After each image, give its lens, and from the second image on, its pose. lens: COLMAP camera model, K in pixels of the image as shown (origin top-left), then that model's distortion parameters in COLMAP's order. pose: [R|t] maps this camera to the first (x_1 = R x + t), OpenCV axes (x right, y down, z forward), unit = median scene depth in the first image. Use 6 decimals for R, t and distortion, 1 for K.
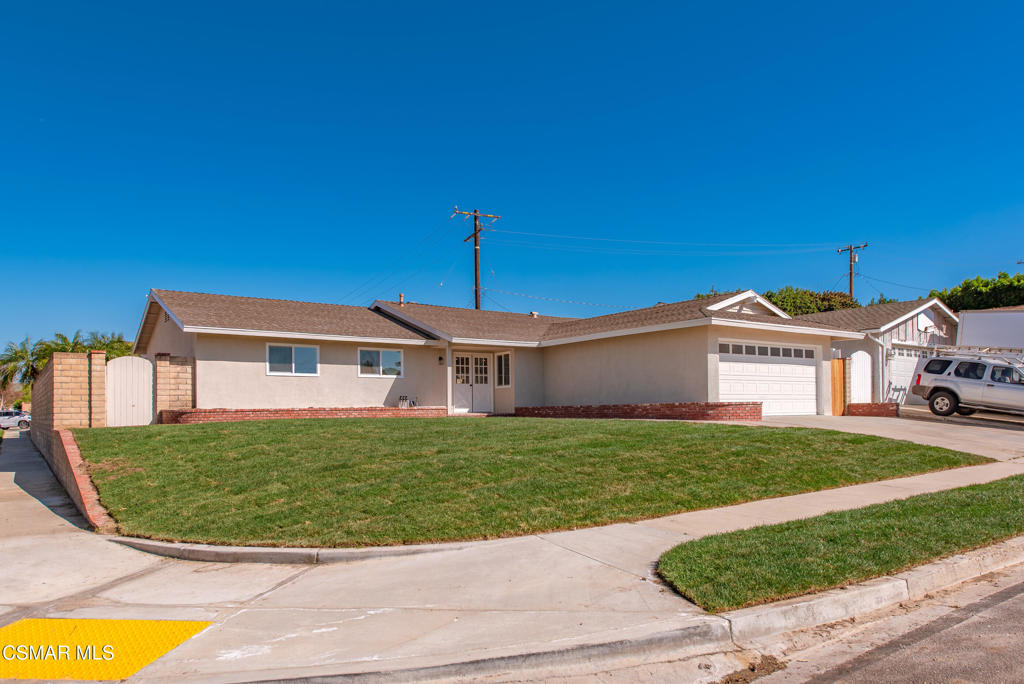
lens RADIAL K [[693.6, 0, 539.8], [0, 693.6, 387.8], [0, 0, 1]] dist [0.023186, -0.010013]
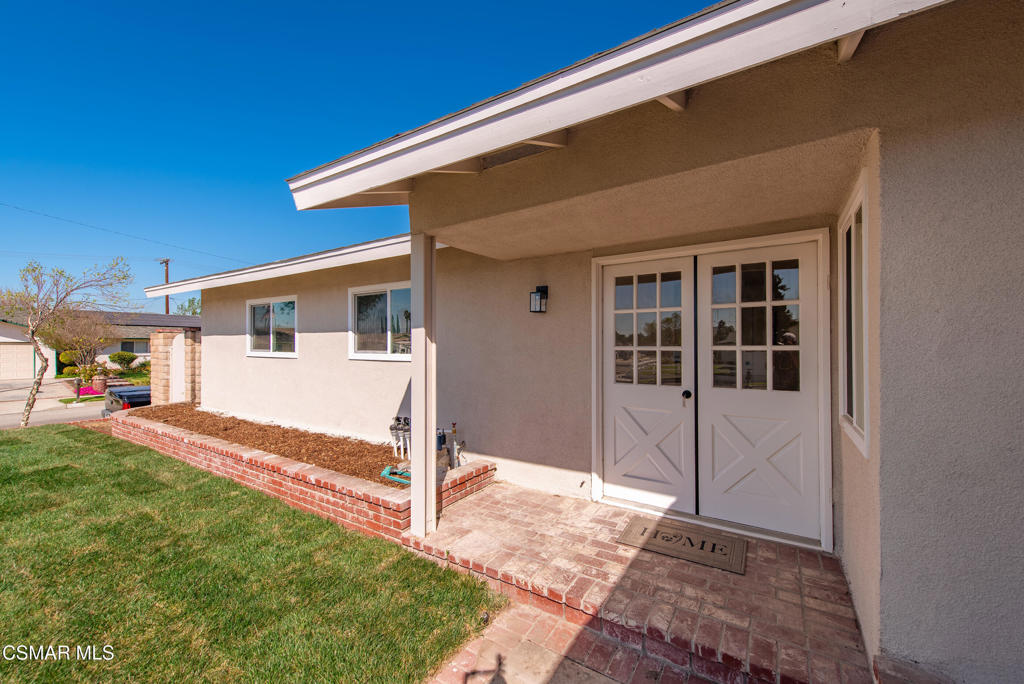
lens RADIAL K [[408.2, 0, 522.1], [0, 408.2, 340.8], [0, 0, 1]] dist [0.004529, -0.000156]
pose [[0.330362, 0.001296, -0.943854, 0.007163], [0.027302, 0.999567, 0.010929, -0.026316], [0.943460, -0.029379, 0.330183, 1.011900]]
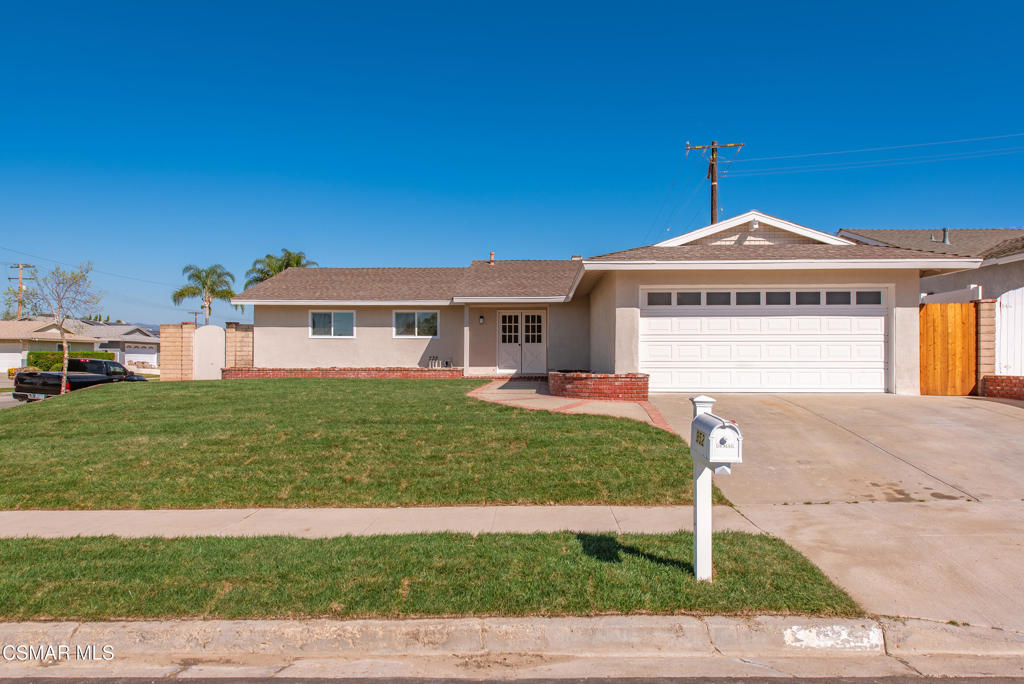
lens RADIAL K [[693.6, 0, 520.2], [0, 693.6, 347.8], [0, 0, 1]] dist [0.023186, -0.010013]
pose [[0.778745, 0.002410, -0.627336, 0.548105], [0.008548, 0.999859, 0.014452, -0.014681], [0.627282, -0.016617, 0.778615, 0.298033]]
